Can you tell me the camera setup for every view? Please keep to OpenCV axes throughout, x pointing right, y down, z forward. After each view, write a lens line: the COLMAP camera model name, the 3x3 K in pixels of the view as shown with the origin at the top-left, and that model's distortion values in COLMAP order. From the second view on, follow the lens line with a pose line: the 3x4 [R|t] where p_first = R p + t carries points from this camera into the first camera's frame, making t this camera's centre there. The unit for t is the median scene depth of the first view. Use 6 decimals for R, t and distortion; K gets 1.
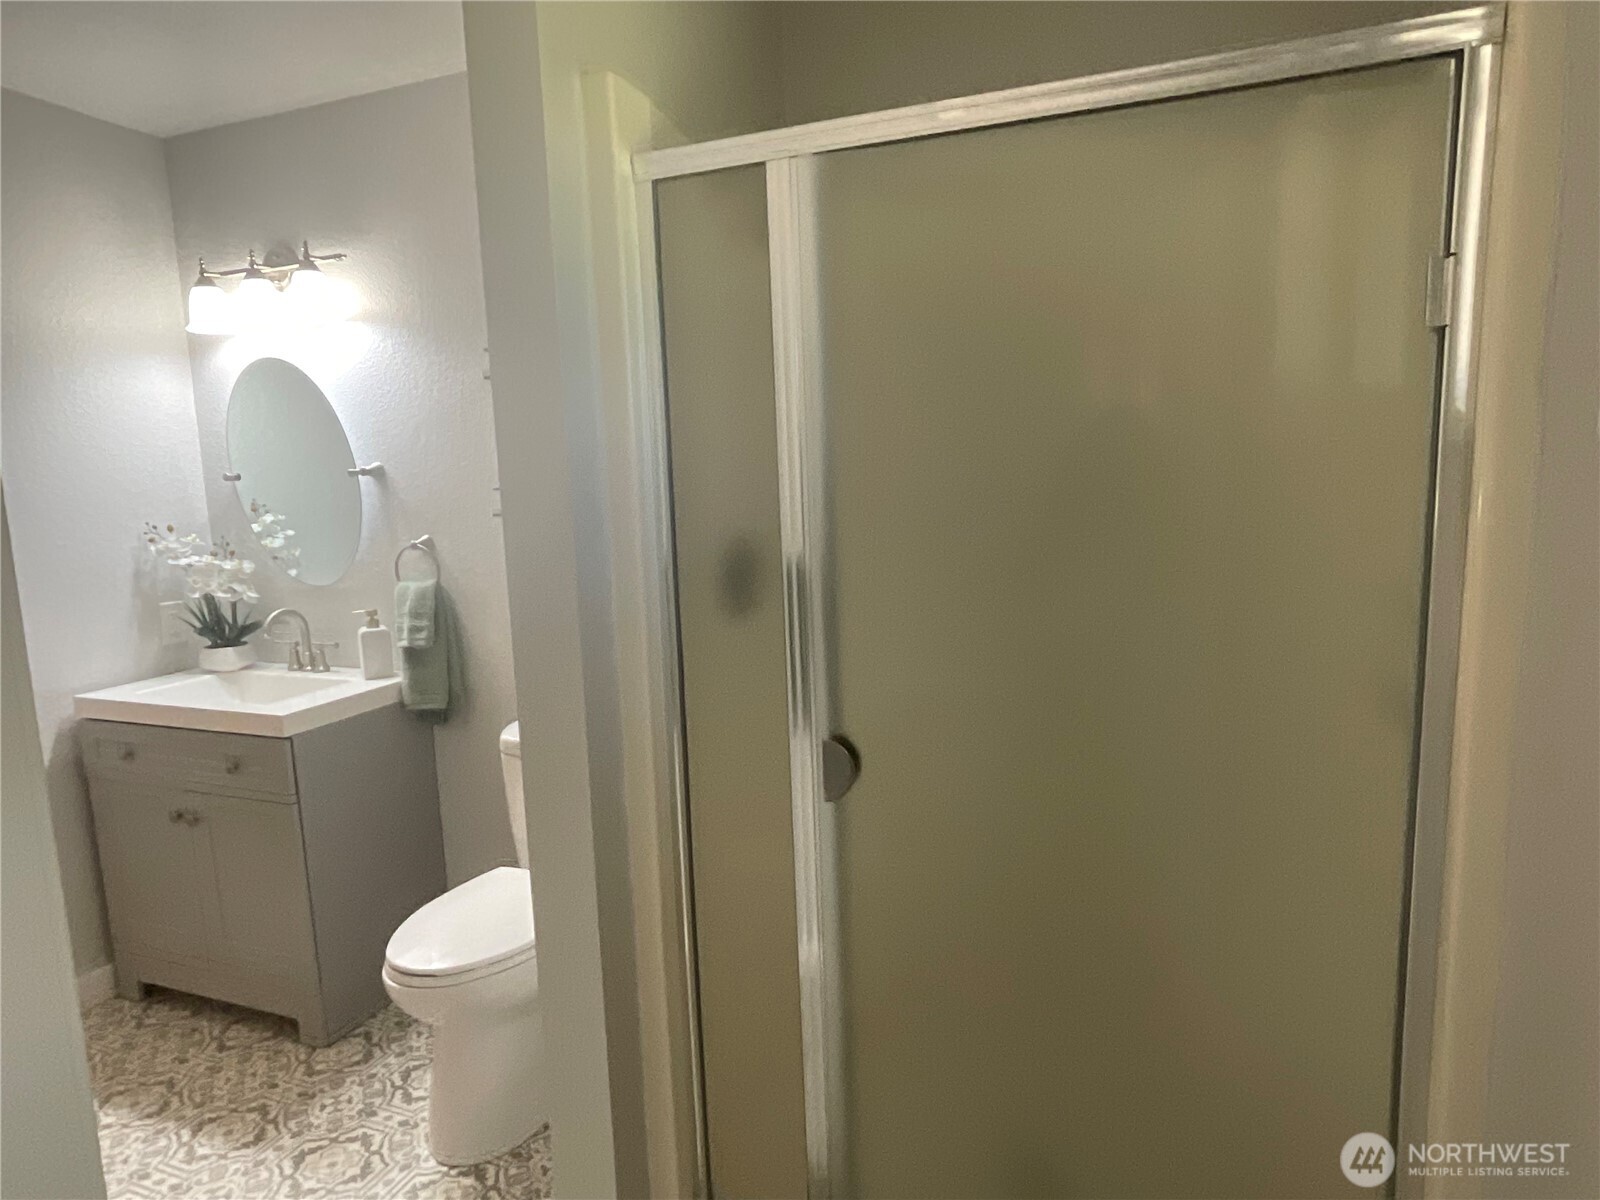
lens RADIAL K [[927.7, 0, 792.8], [0, 927.7, 601.4], [0, 0, 1]] dist [-0.015470, 0.009141]
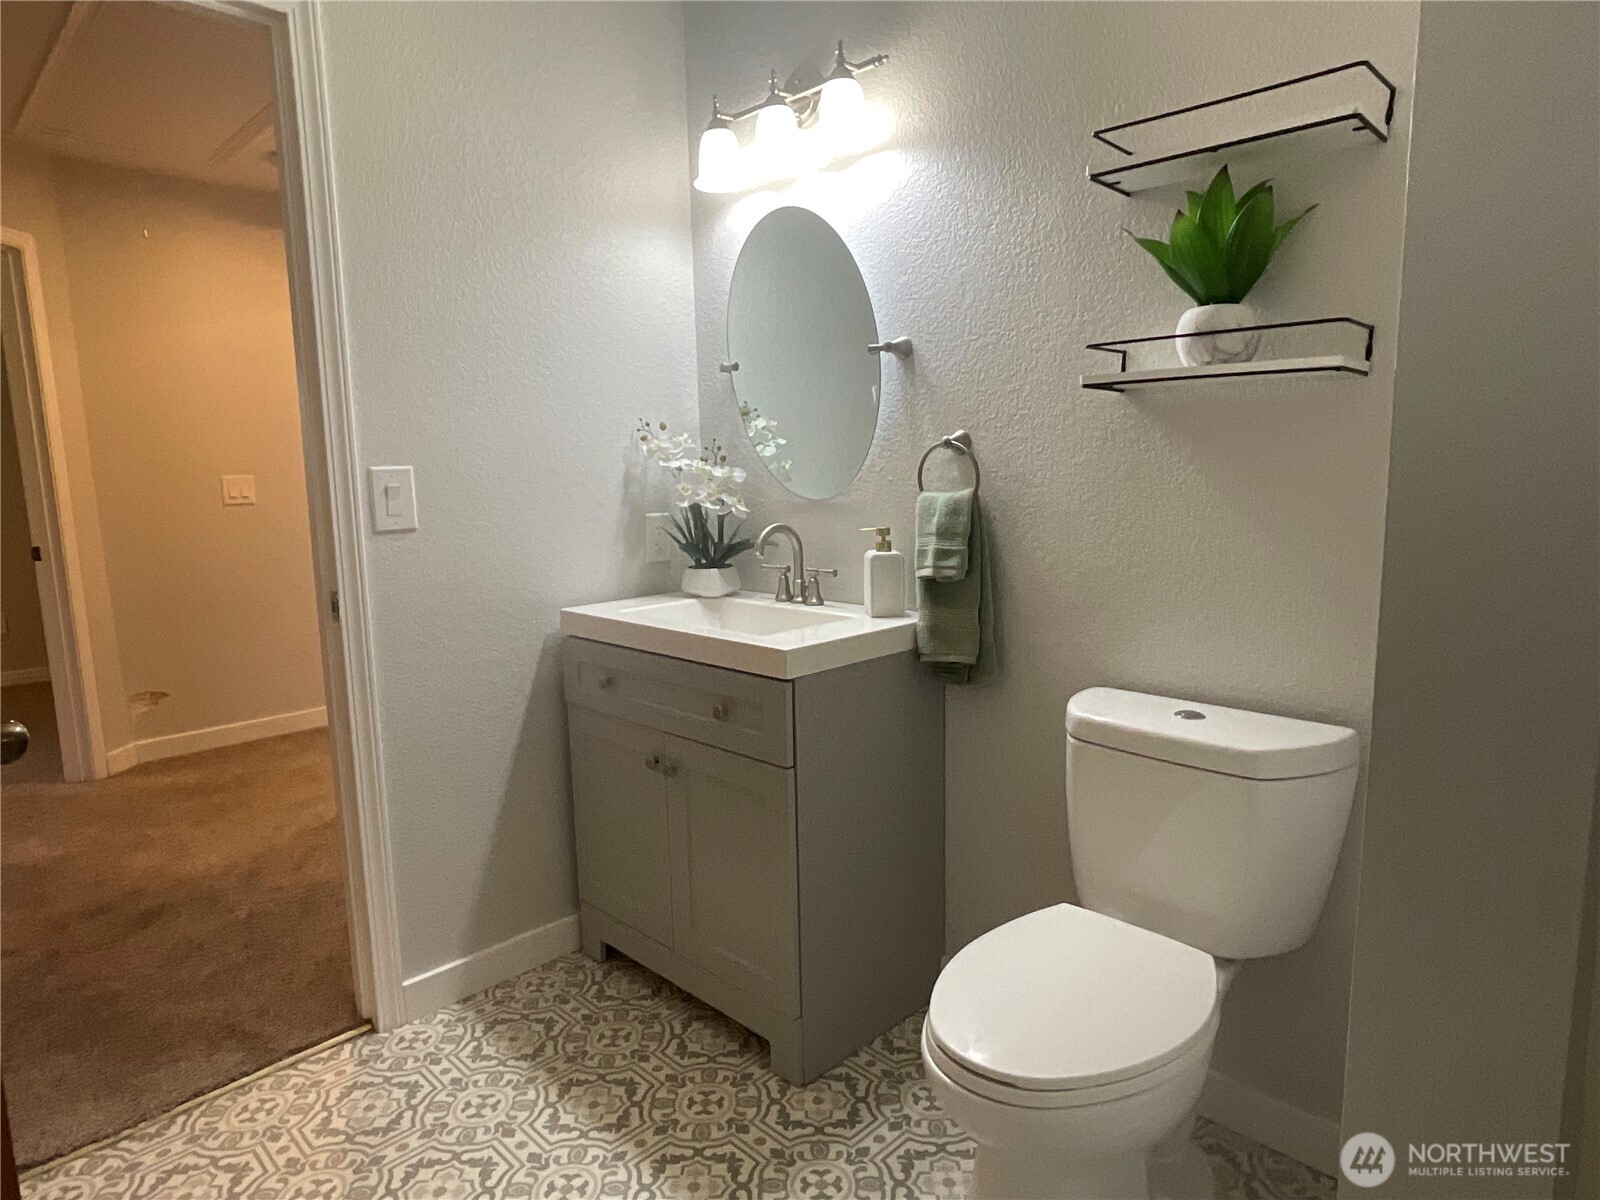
lens RADIAL K [[927.7, 0, 803.2], [0, 927.7, 602.0], [0, 0, 1]] dist [-0.015470, 0.009141]
pose [[0.916390, 0.071286, -0.393887, -0.210827], [-0.065298, 0.997456, 0.028601, 0.053275], [0.394924, -0.000490, 0.918714, 0.268227]]
